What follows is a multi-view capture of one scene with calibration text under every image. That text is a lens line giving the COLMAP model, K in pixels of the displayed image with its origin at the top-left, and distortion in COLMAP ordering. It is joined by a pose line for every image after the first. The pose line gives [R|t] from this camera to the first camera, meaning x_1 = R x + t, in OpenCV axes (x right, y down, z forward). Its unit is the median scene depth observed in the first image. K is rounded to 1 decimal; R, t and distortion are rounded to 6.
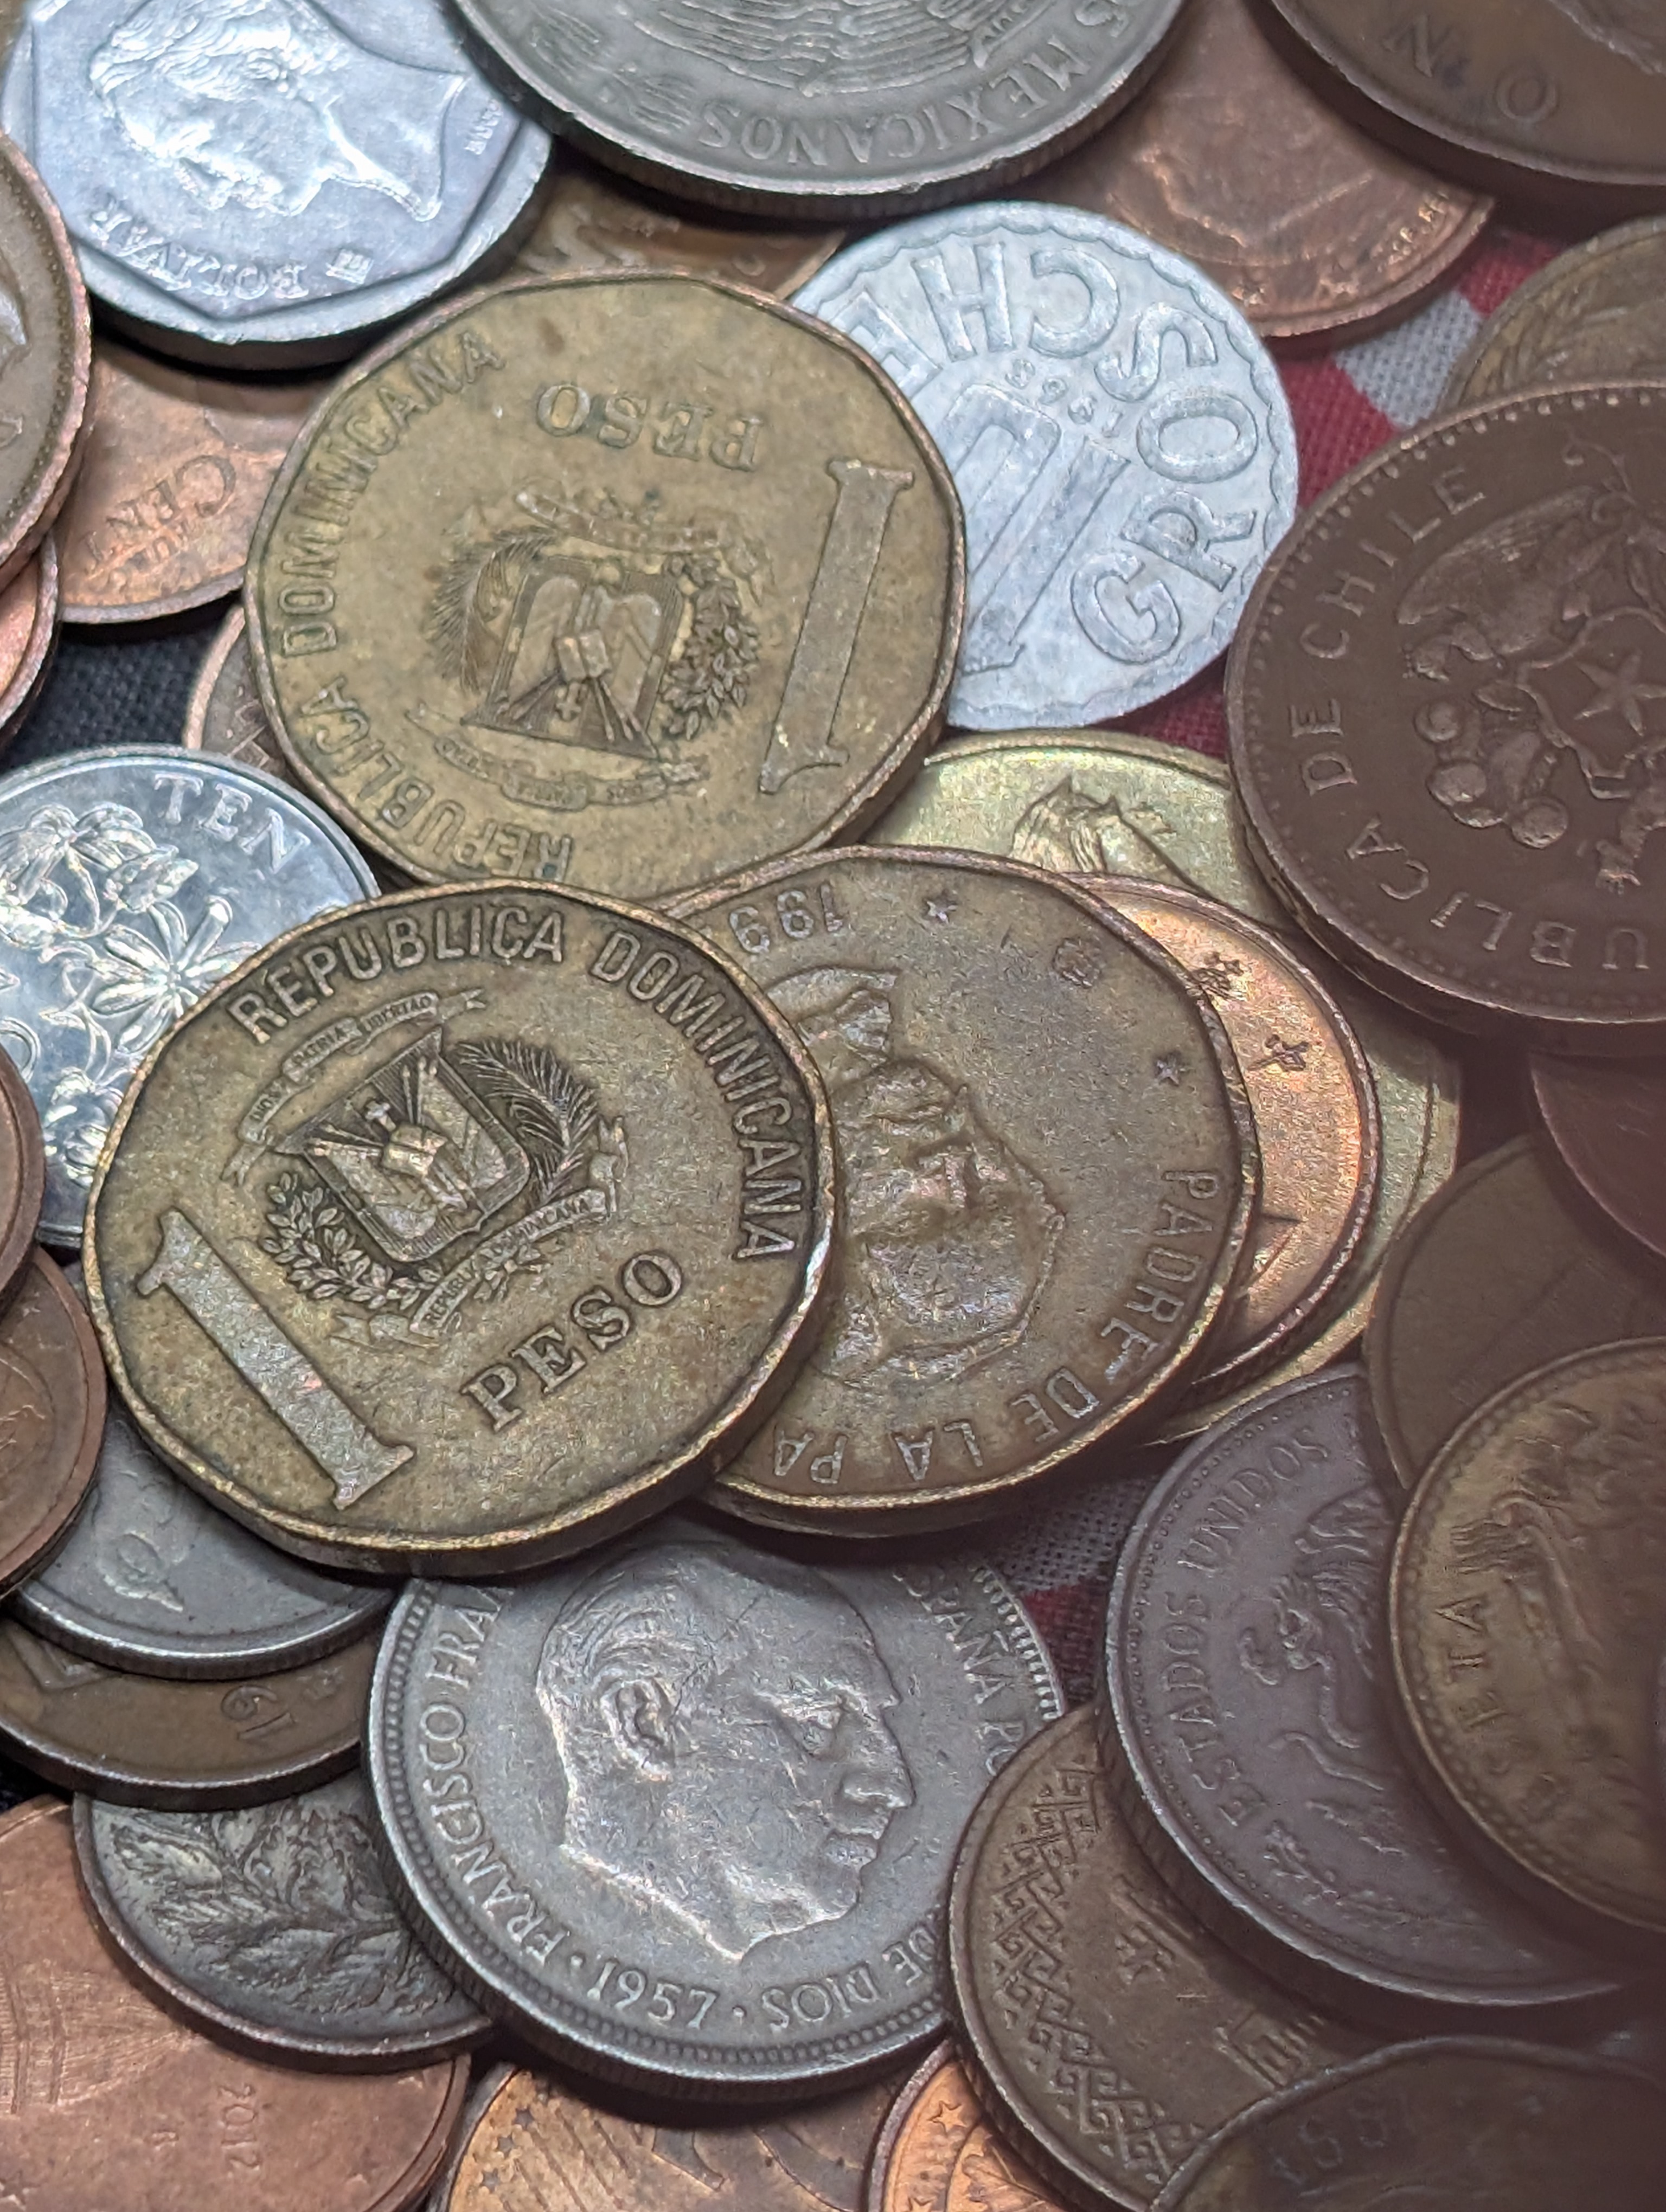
lens RADIAL K [[7394.5, 0, 833.0], [0, 7394.5, 1106.0], [0, 0, 1]] dist [0.268590, -3.001931]
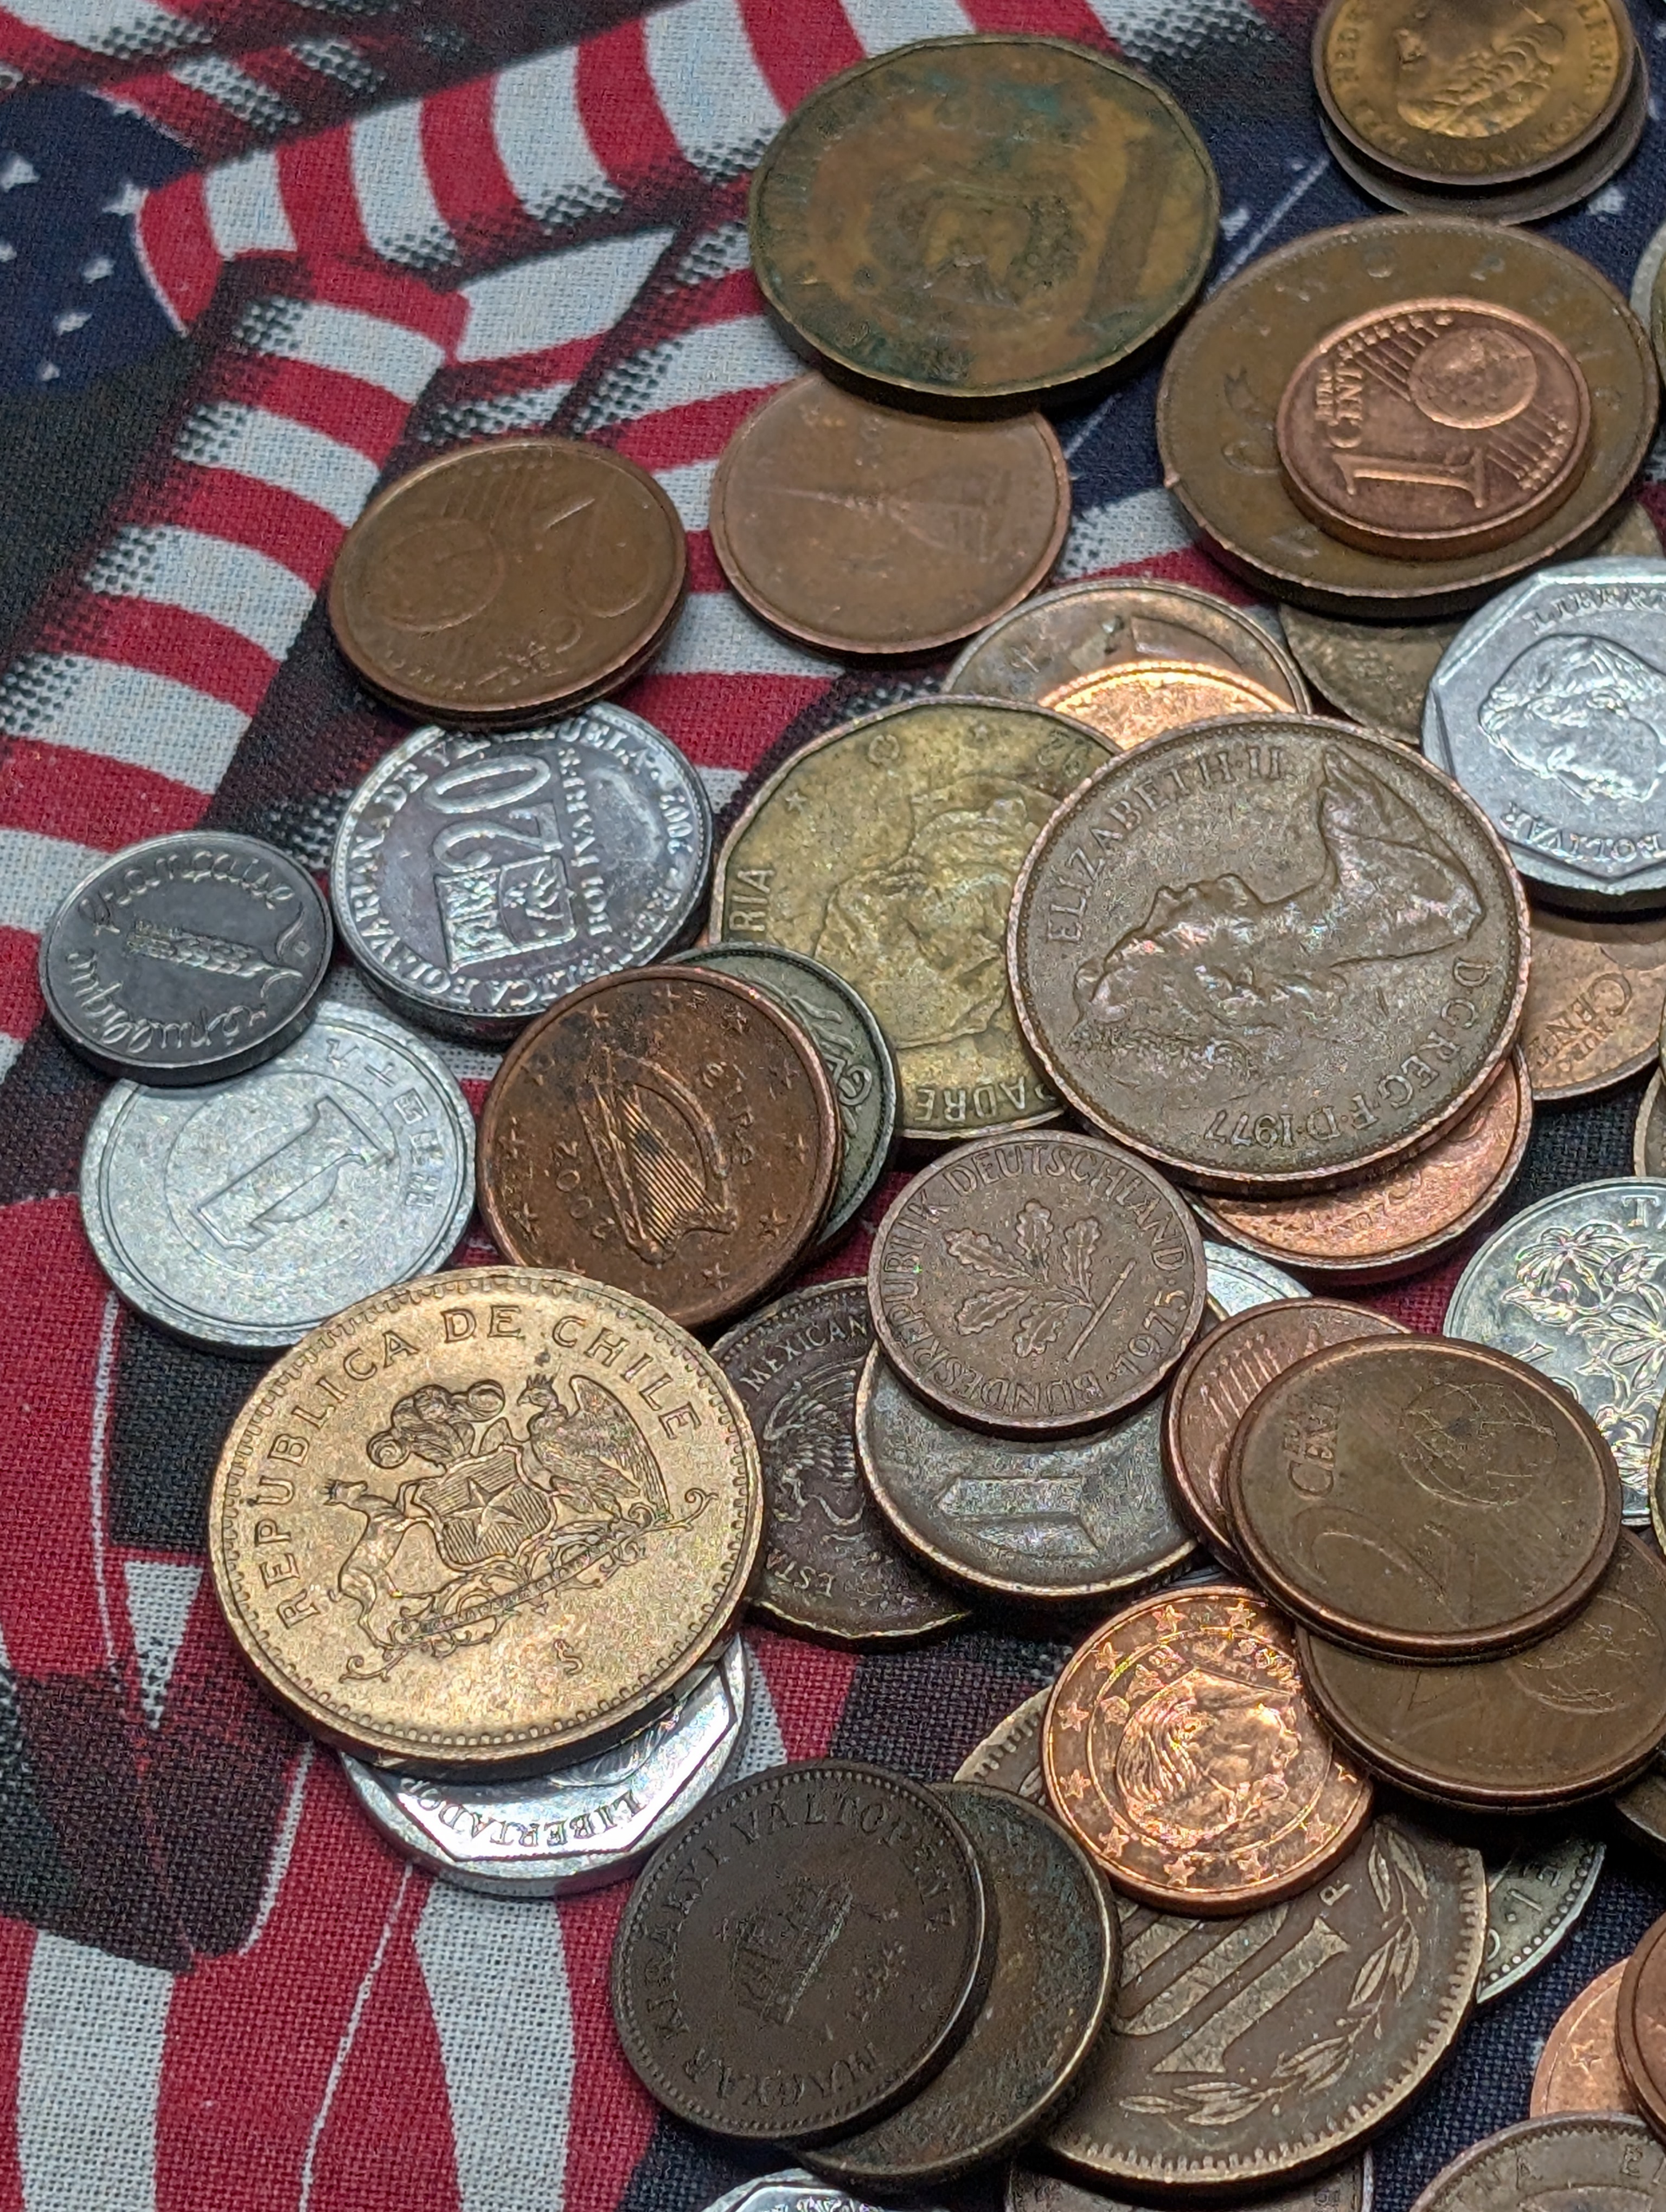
lens RADIAL K [[7657.1, 0, 833.0], [0, 7657.1, 1106.0], [0, 0, 1]] dist [0.174847, -1.201622]
pose [[0.992006, -0.120924, -0.036062, -0.186266], [0.117871, 0.990015, -0.077310, 0.034098], [0.045051, 0.072442, 0.996355, -0.480099]]
